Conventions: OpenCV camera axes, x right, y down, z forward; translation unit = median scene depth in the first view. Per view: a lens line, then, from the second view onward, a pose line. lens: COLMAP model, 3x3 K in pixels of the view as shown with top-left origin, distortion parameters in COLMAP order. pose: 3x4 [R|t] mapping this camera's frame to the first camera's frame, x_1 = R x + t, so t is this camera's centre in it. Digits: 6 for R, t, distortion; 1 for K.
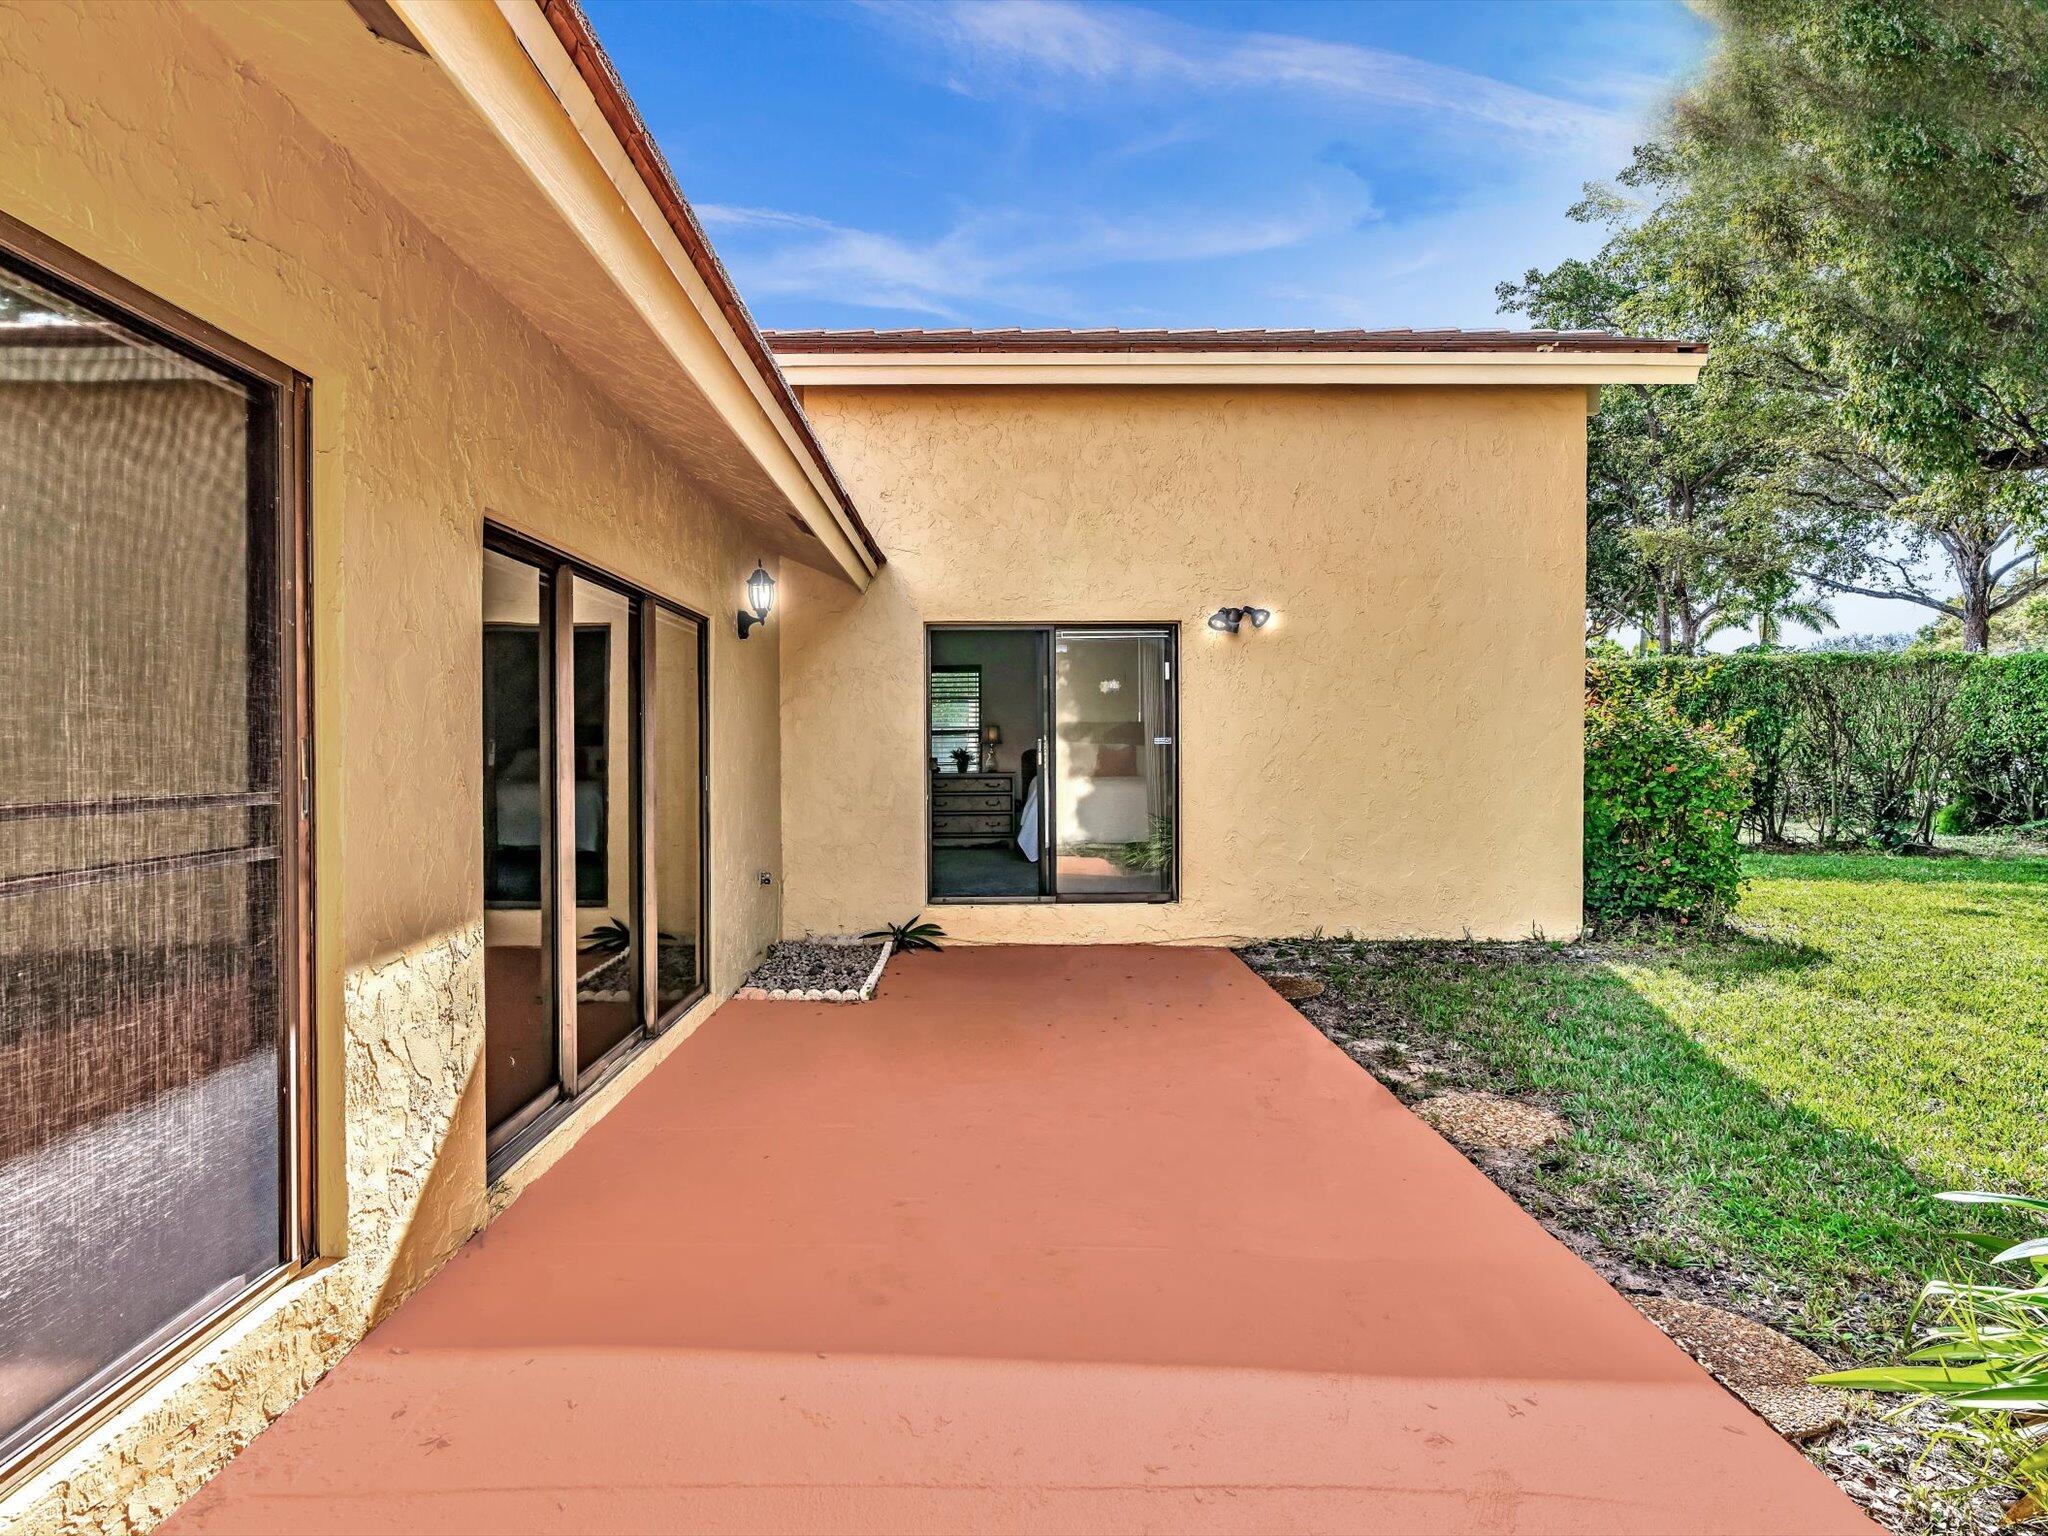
lens RADIAL K [[1134.1, 0, 1015.8], [0, 1134.1, 809.4], [0, 0, 1]] dist [-0.002131, 0.003976]
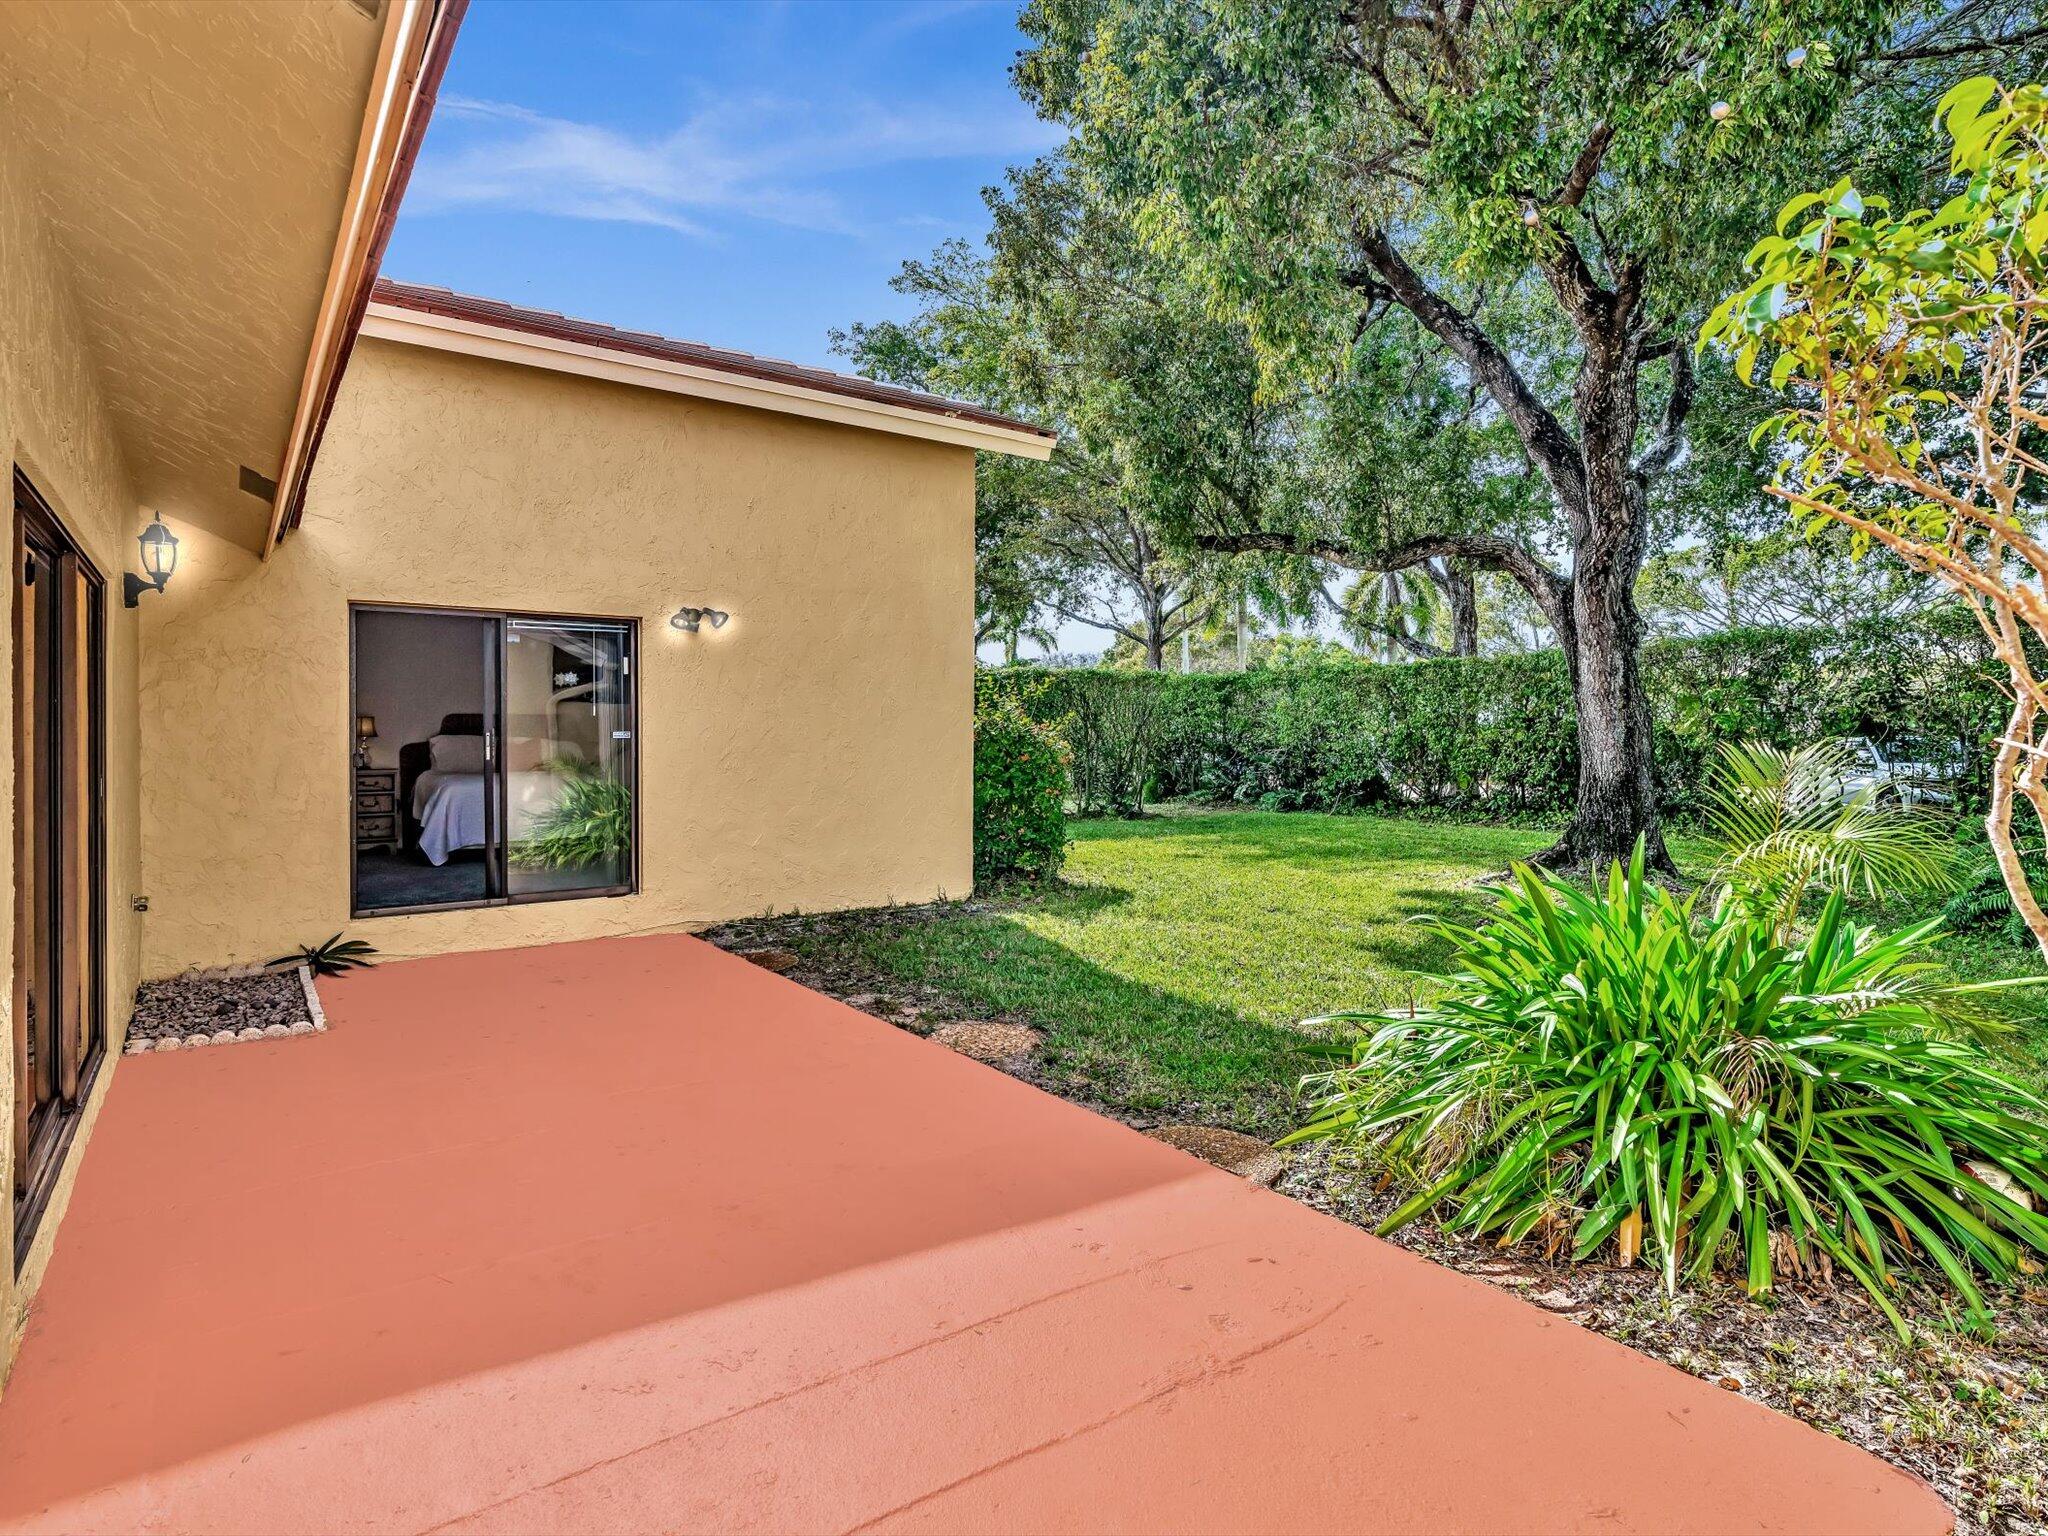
lens RADIAL K [[1134.1, 0, 1015.8], [0, 1134.1, 809.4], [0, 0, 1]] dist [-0.002131, 0.003976]
pose [[0.804638, -0.036894, 0.592619, -0.187116], [0.032780, 0.999306, 0.017704, -0.000537], [-0.592860, 0.005181, 0.805289, -0.019831]]
